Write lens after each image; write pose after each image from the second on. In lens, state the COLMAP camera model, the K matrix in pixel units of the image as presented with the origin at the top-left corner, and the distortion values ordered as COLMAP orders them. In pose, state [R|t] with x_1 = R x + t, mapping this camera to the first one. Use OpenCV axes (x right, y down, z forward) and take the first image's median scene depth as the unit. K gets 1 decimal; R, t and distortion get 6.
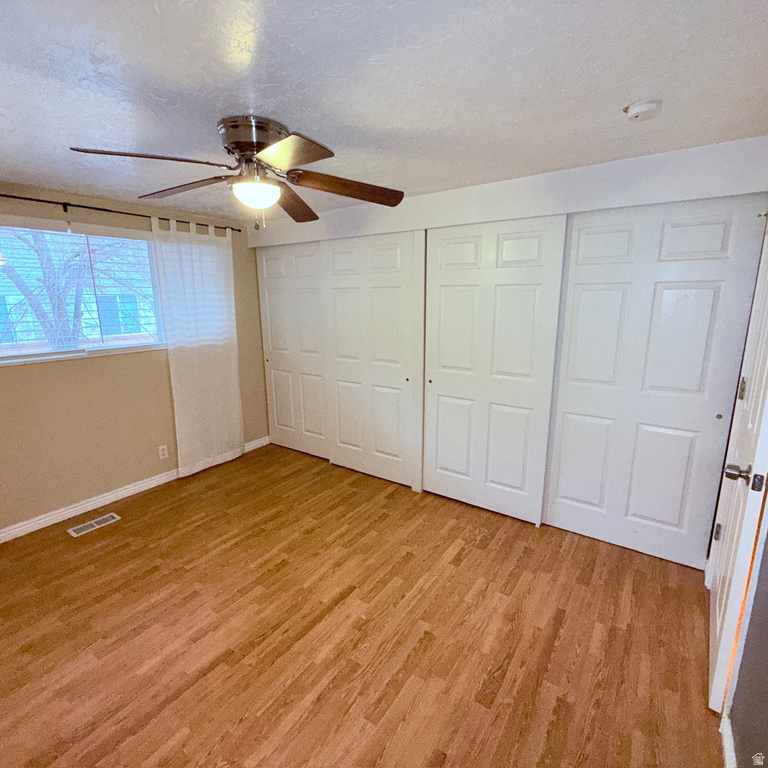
lens RADIAL K [[406.2, 0, 383.1], [0, 406.2, 387.3], [0, 0, 1]] dist [0.002973, 0.000586]
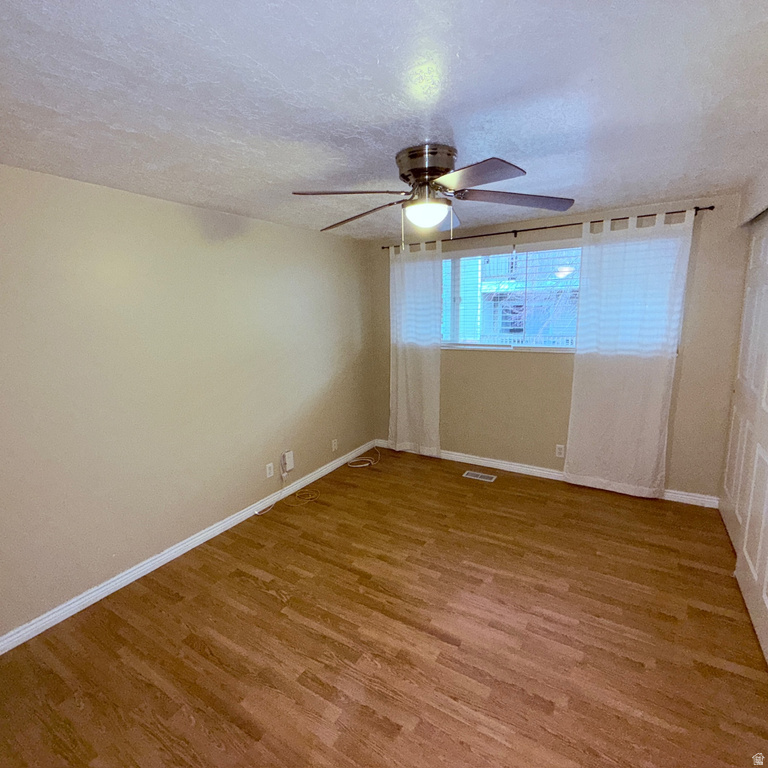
lens RADIAL K [[406.2, 0, 378.6], [0, 406.2, 386.9], [0, 0, 1]] dist [0.002973, 0.000586]
pose [[0.050452, 0.196588, -0.979187, 0.531223], [-0.191723, 0.964107, 0.183682, -0.127253], [0.980151, 0.178466, 0.086332, 0.542185]]
